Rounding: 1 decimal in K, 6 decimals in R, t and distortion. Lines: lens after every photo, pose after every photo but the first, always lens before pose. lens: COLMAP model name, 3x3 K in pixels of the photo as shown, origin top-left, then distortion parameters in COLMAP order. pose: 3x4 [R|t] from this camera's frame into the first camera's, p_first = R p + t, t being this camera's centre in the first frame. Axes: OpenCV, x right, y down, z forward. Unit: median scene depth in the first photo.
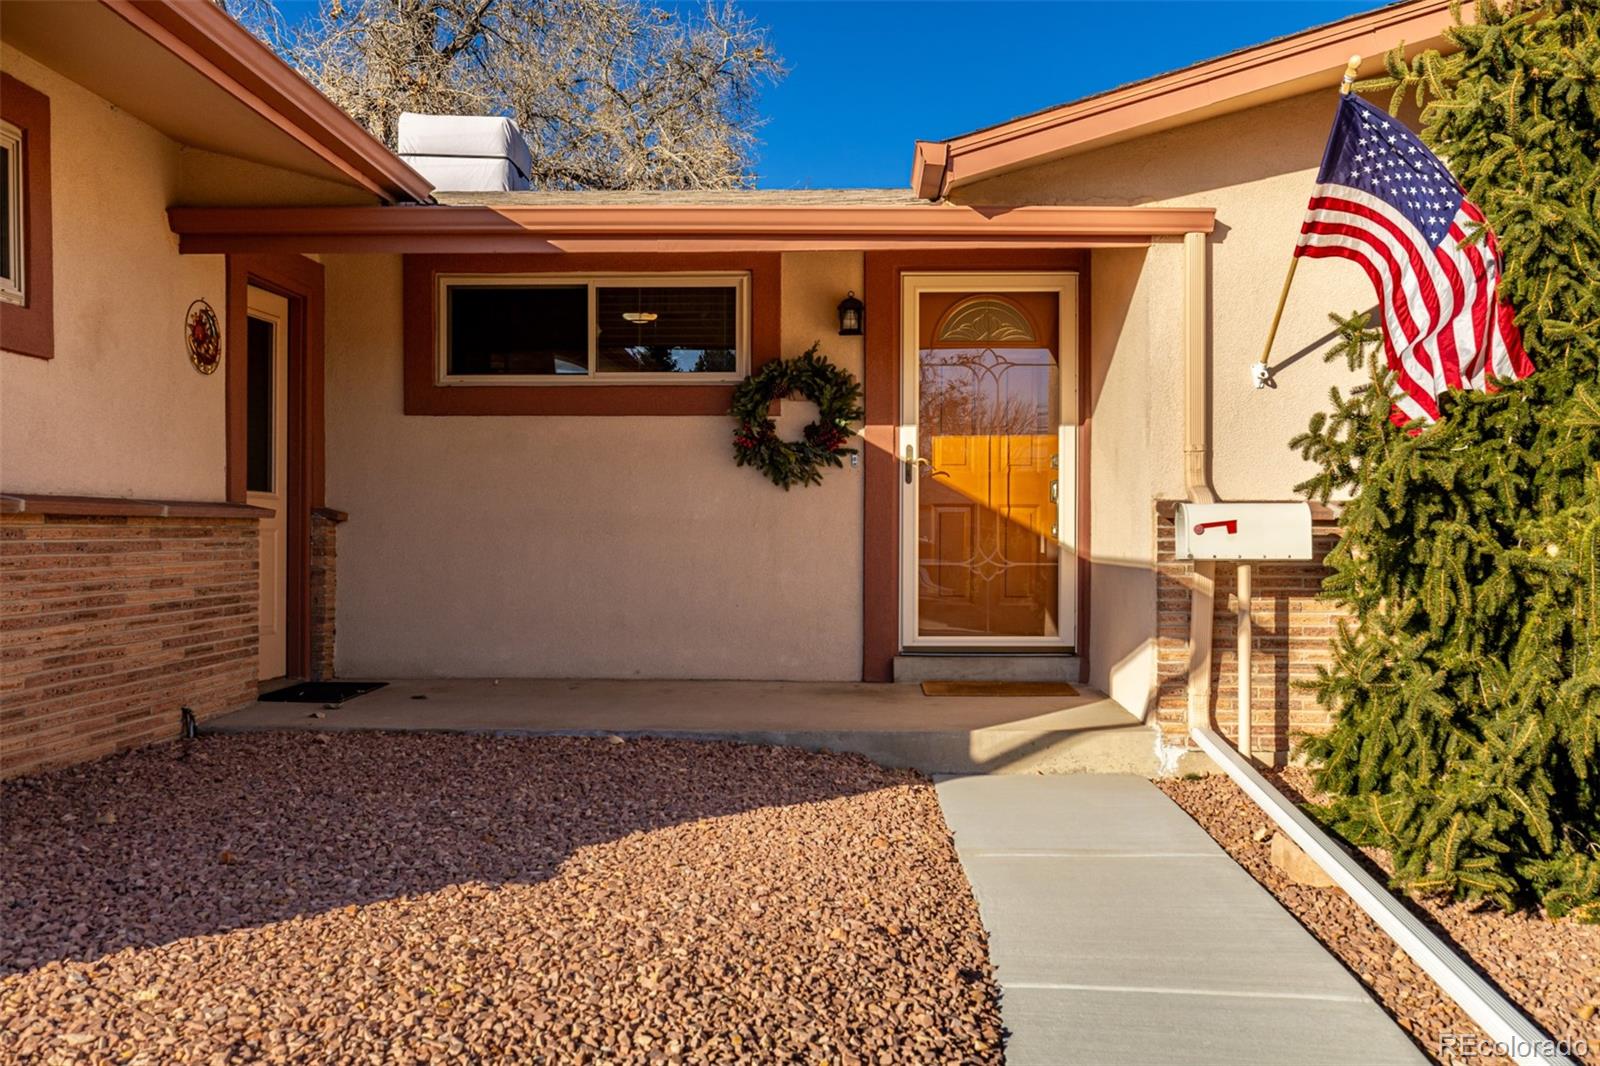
lens RADIAL K [[1468.5, 0, 799.2], [0, 1468.5, 534.3], [0, 0, 1]] dist [-0.002239, 0.000000]
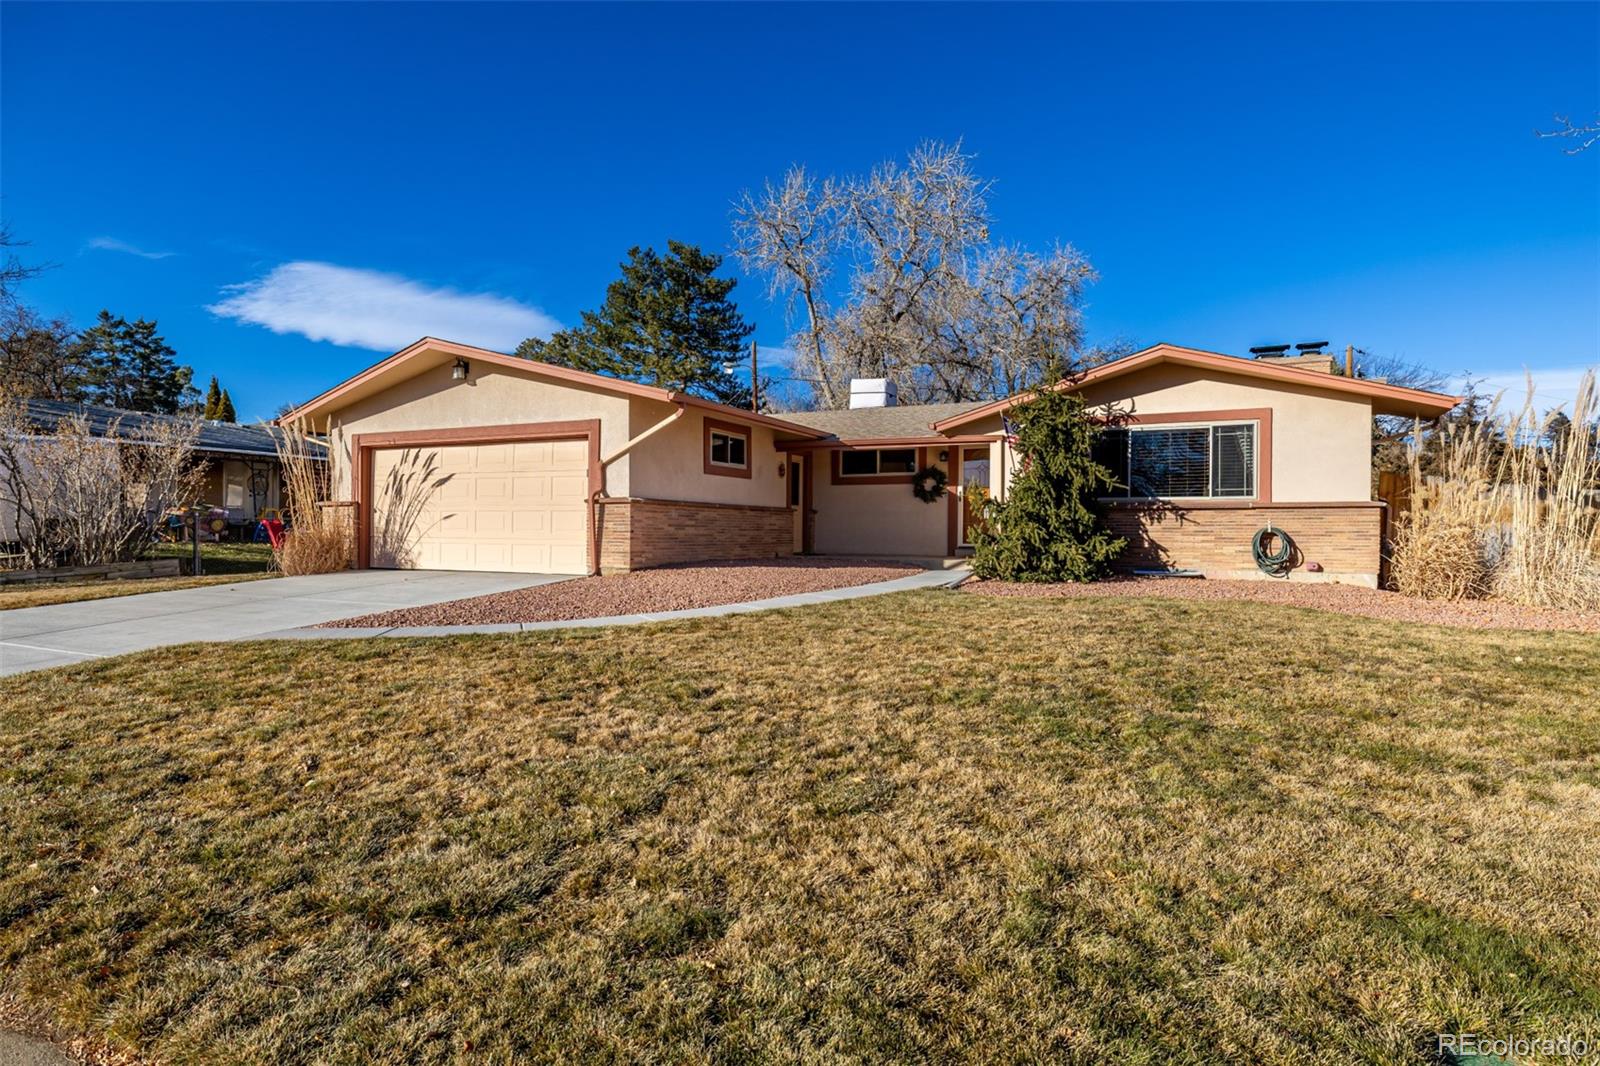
lens RADIAL K [[879.8, 0, 796.0], [0, 879.8, 532.1], [0, 0, 1]] dist [-0.007140, -0.000307]
pose [[0.919093, 0.004621, -0.394014, 0.561361], [-0.005368, 0.999985, -0.000793, 0.044708], [0.394005, 0.002844, 0.919104, -1.170525]]
